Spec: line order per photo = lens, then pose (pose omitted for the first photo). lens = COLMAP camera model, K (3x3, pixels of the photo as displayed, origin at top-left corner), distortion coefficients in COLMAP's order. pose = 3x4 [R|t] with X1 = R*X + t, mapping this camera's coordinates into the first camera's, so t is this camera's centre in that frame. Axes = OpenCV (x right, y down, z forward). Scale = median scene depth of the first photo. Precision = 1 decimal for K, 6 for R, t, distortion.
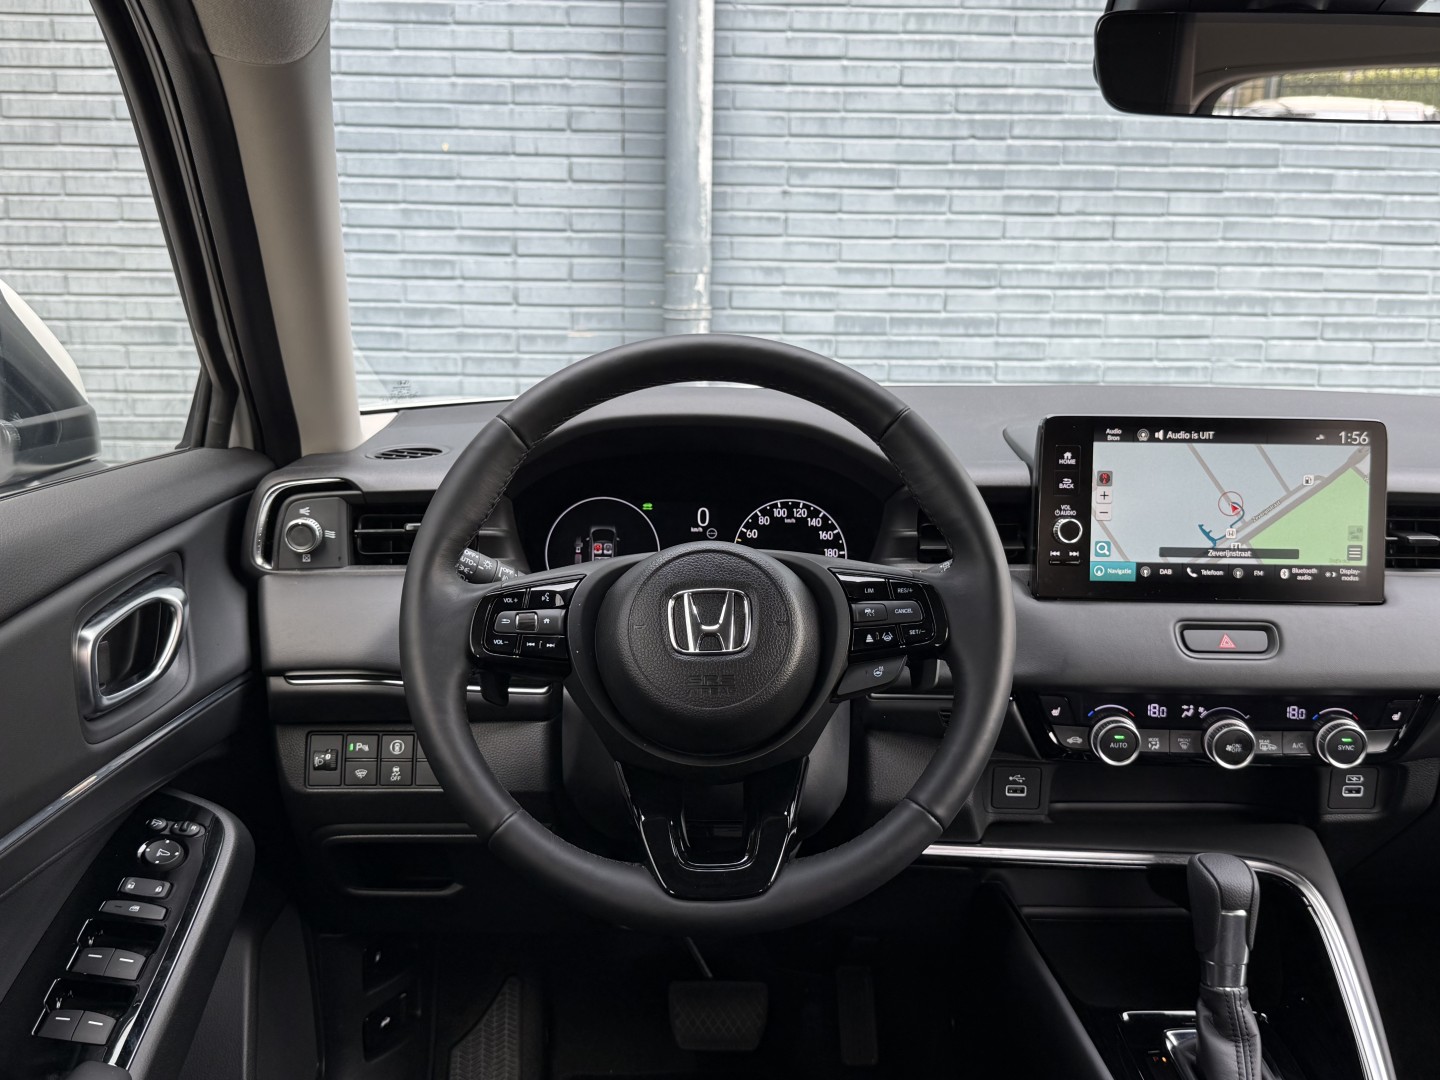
lens RADIAL K [[1448.7, 0, 720.0], [0, 1448.7, 540.0], [0, 0, 1]] dist [0.198429, -0.512027]
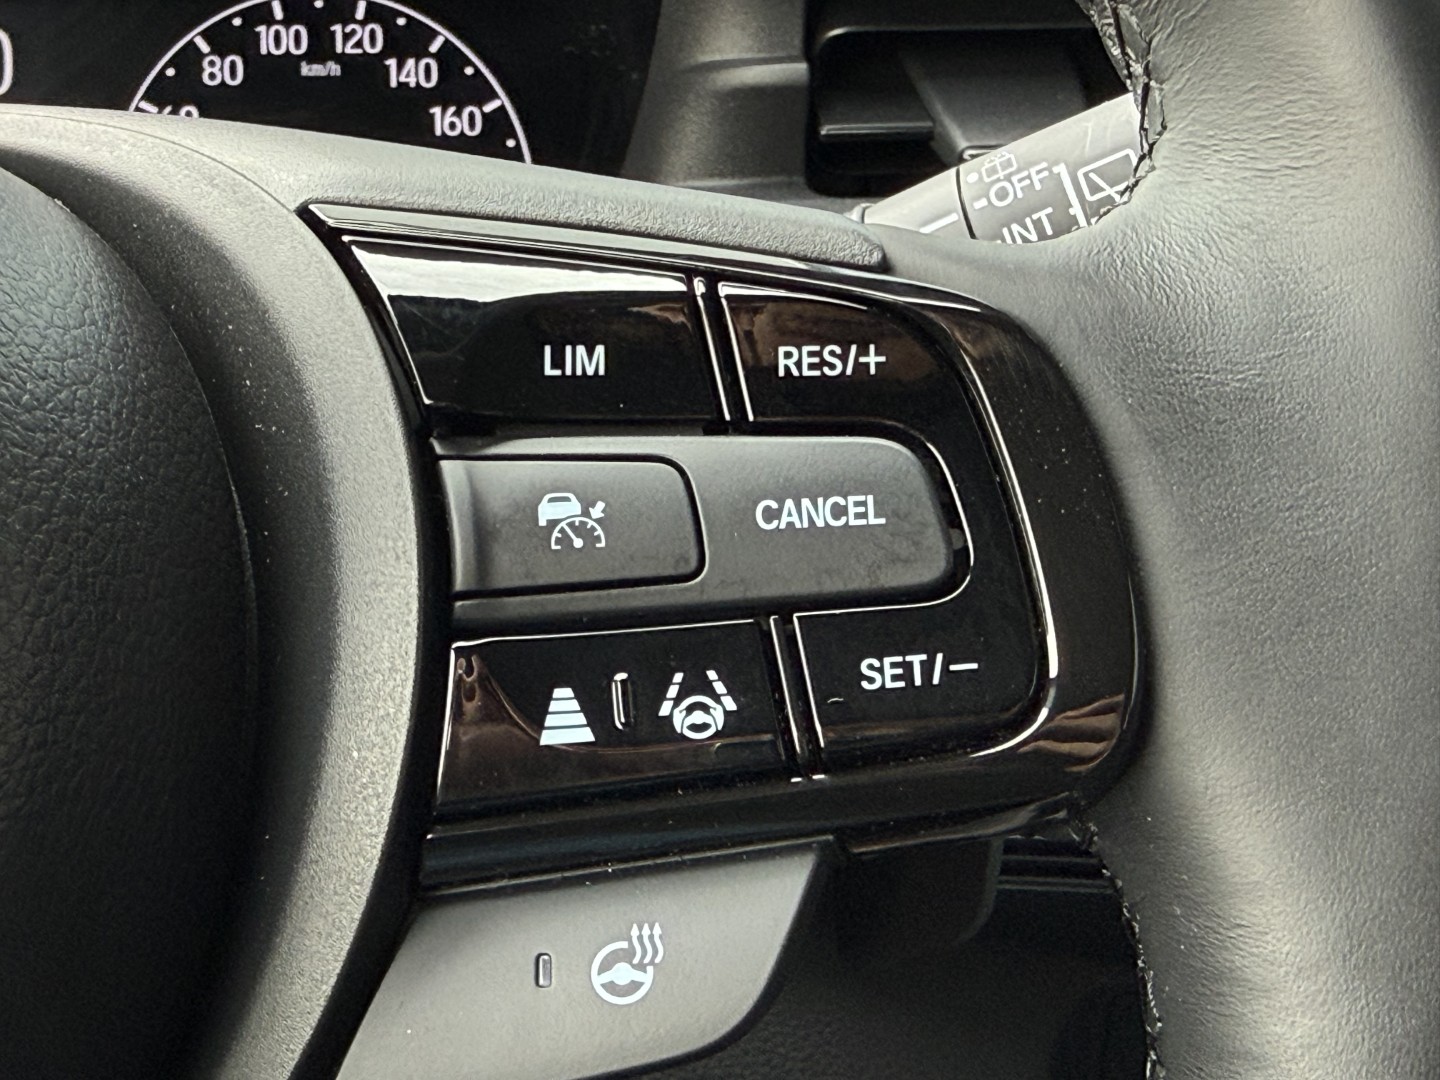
lens RADIAL K [[2226.1, 0, 720.0], [0, 2226.1, 540.0], [0, 0, 1]] dist [-0.494610, 0.020670]
pose [[0.990832, -0.020567, 0.133527, 0.067412], [0.001310, 0.989761, 0.142726, 0.016570], [-0.135096, -0.141242, 0.980714, 0.598624]]
